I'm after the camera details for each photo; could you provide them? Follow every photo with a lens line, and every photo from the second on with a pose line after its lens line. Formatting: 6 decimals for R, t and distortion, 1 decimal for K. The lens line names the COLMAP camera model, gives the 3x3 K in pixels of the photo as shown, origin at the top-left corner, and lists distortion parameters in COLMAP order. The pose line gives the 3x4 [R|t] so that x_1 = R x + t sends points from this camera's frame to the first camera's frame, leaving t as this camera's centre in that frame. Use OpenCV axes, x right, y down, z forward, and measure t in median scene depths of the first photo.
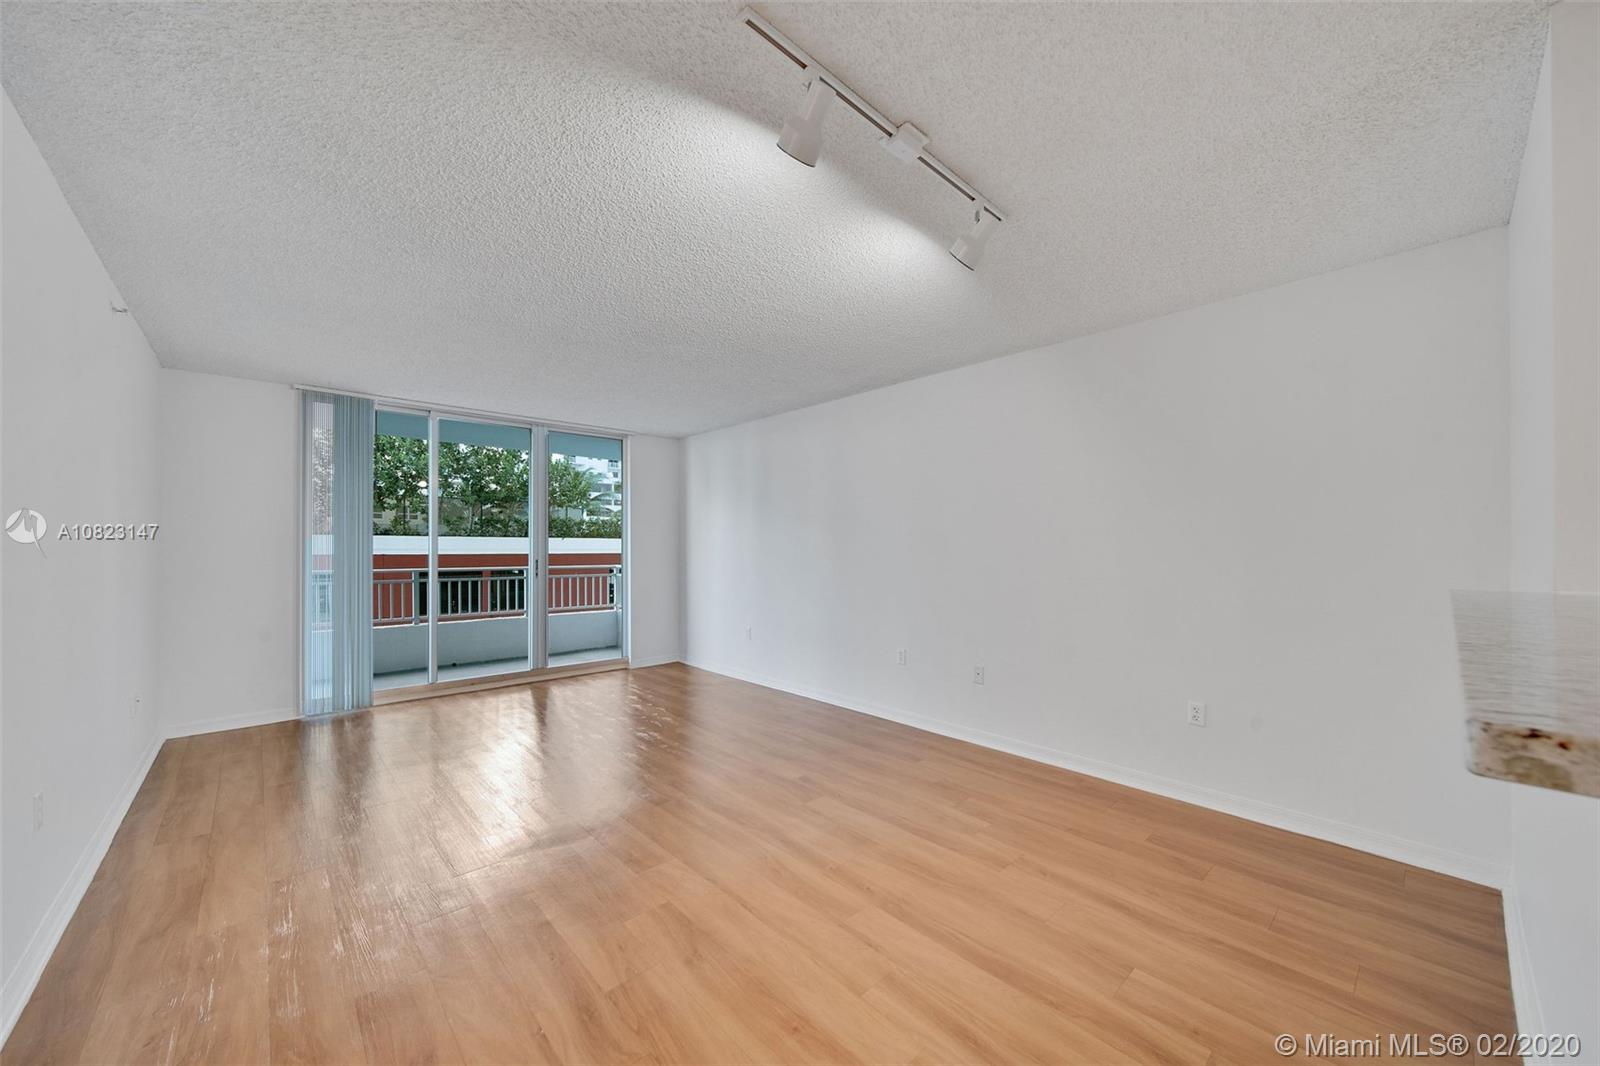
lens RADIAL K [[582.8, 0, 799.0], [0, 582.8, 551.1], [0, 0, 1]] dist [-0.001868, -0.000208]
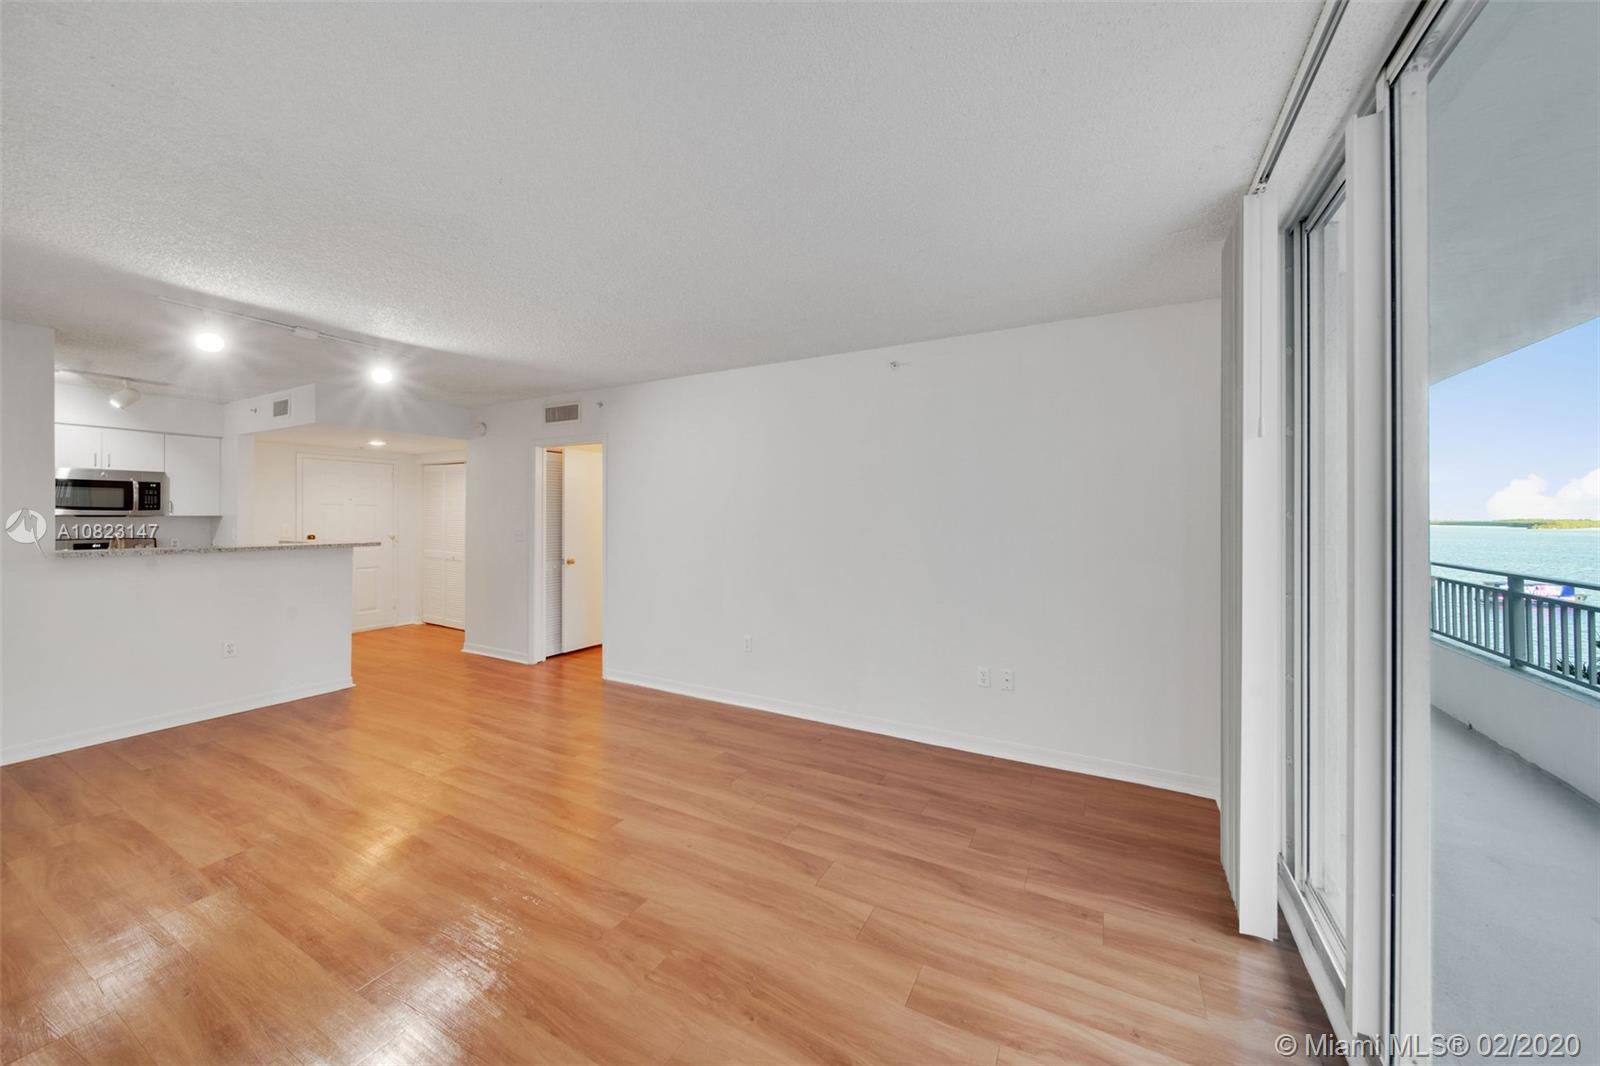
lens RADIAL K [[560.4, 0, 791.0], [0, 560.4, 522.8], [0, 0, 1]] dist [0.001060, -0.001884]
pose [[-0.948660, 0.001065, -0.316294, -0.535274], [-0.002535, 0.999937, 0.010969, -0.048454], [0.316286, 0.011208, -0.948598, 2.239349]]
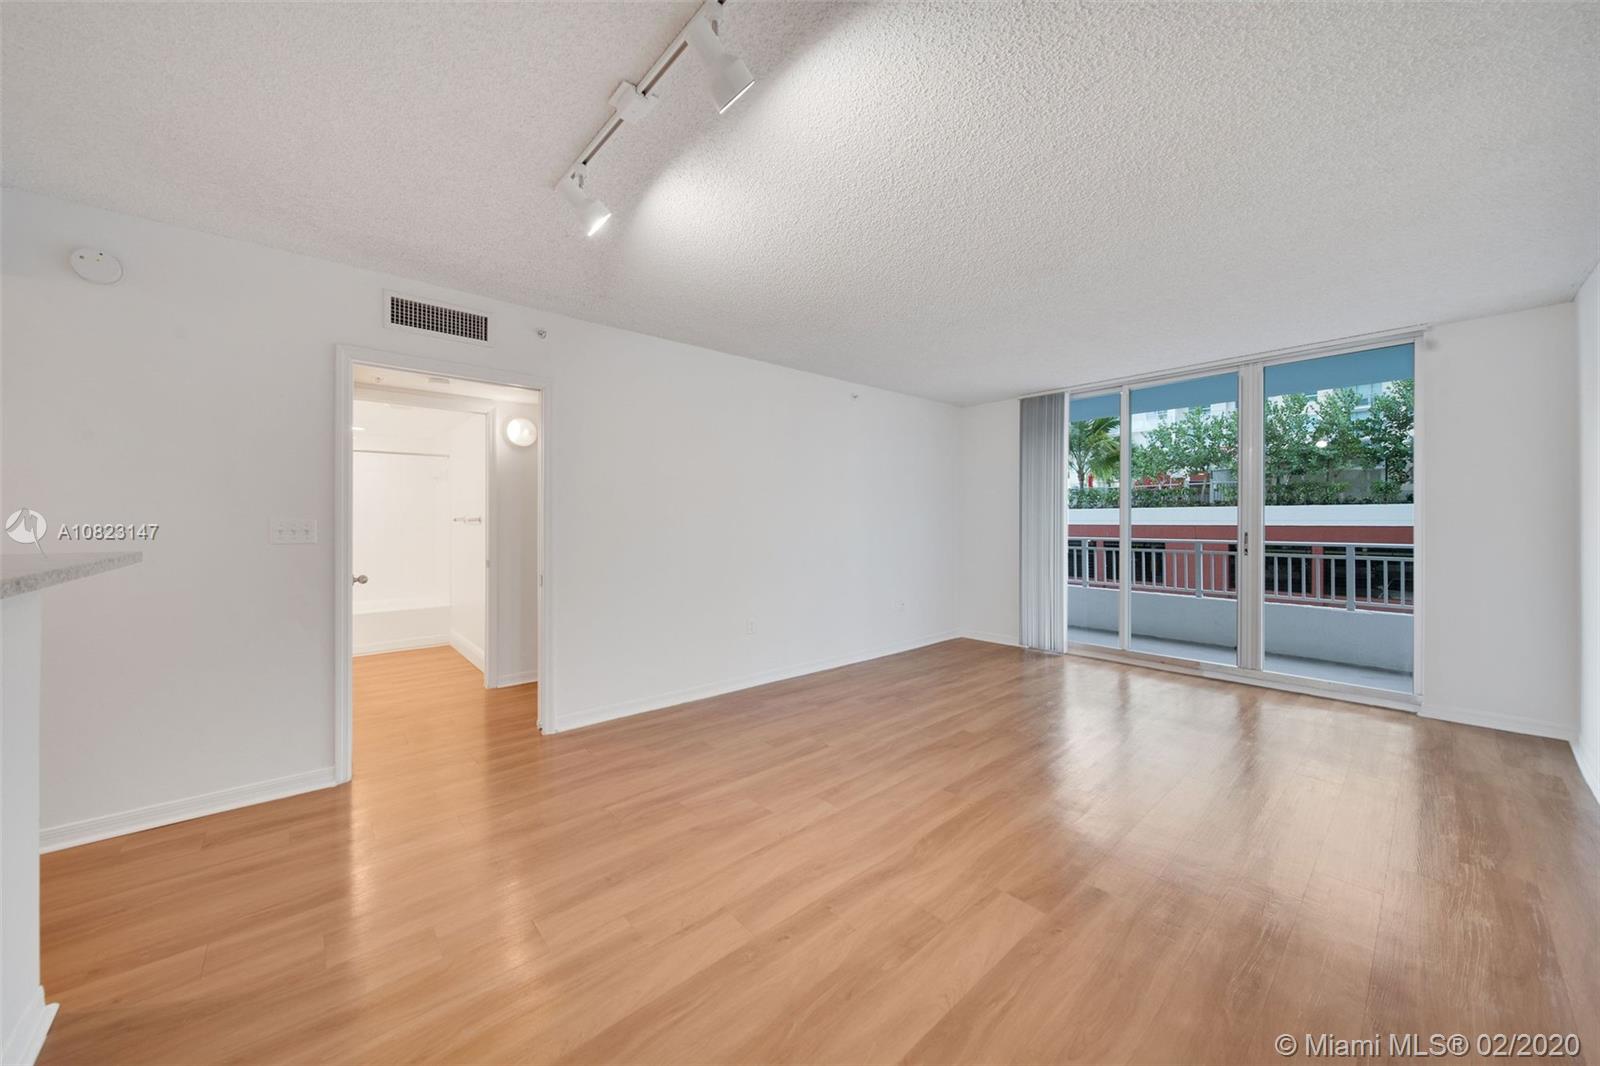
lens RADIAL K [[572.6, 0, 792.4], [0, 572.6, 518.7], [0, 0, 1]] dist [0.000040, -0.000305]
pose [[-0.032116, -0.004824, -0.999472, 0.765623], [-0.003143, 0.999984, -0.004726, 0.004672], [0.999479, 0.002990, -0.032131, 0.868357]]
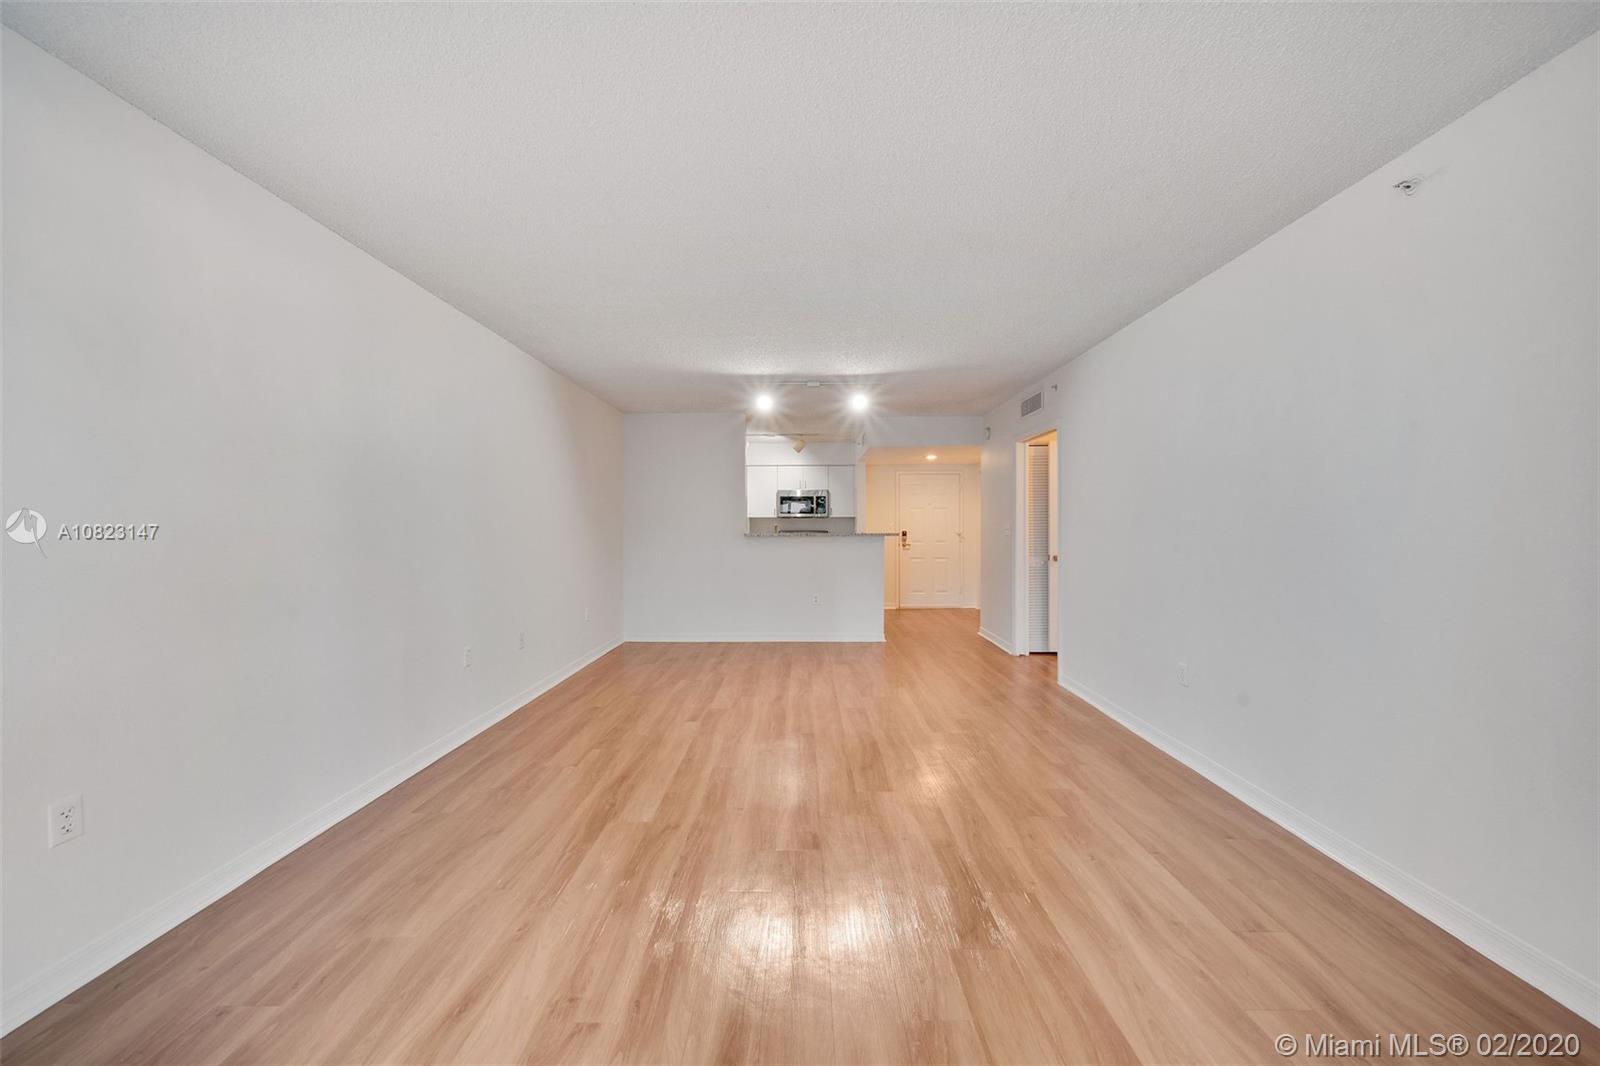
lens RADIAL K [[556.3, 0, 804.8], [0, 556.3, 528.0], [0, 0, 1]] dist [0.000174, -0.000041]
pose [[-0.732565, -0.000217, 0.680698, -1.127404], [0.002244, 0.999994, 0.002734, 0.008406], [-0.680694, 0.003530, -0.732559, 2.057126]]
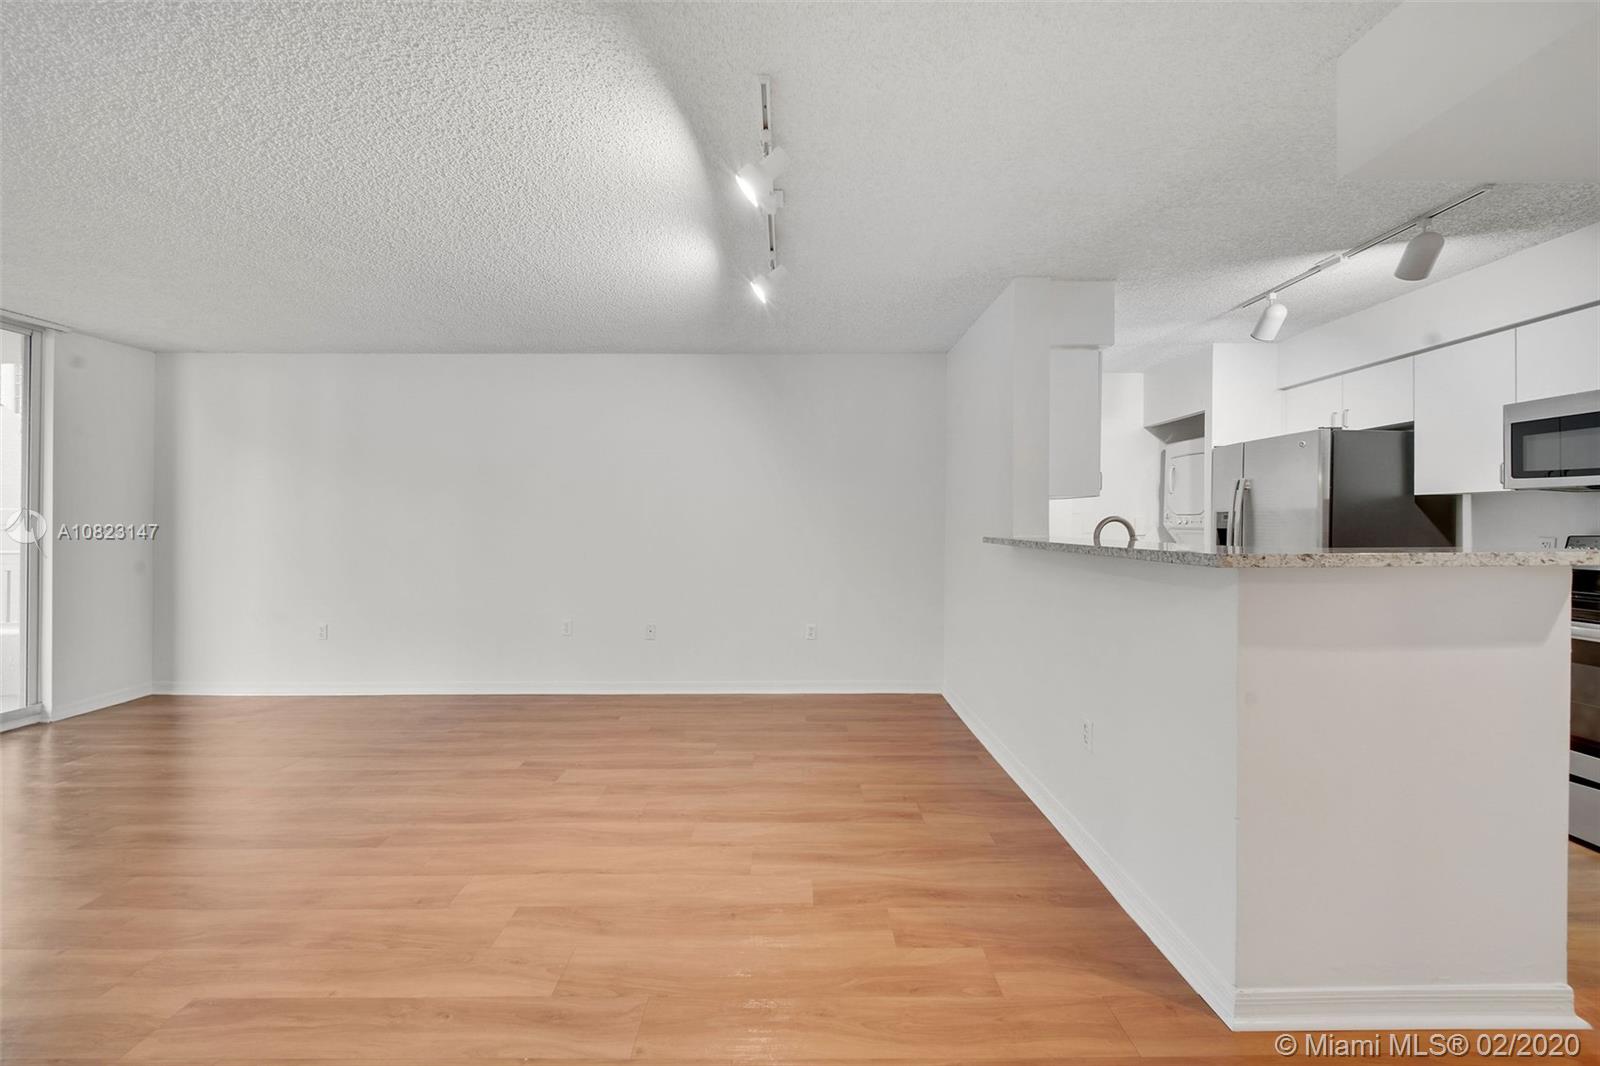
lens RADIAL K [[565.4, 0, 795.8], [0, 565.4, 538.4], [0, 0, 1]] dist [-0.018568, -0.000115]
pose [[0.671415, -0.026818, 0.740596, -0.457374], [0.011681, 0.999604, 0.025607, 0.002570], [-0.740989, -0.008543, 0.671462, 0.072426]]
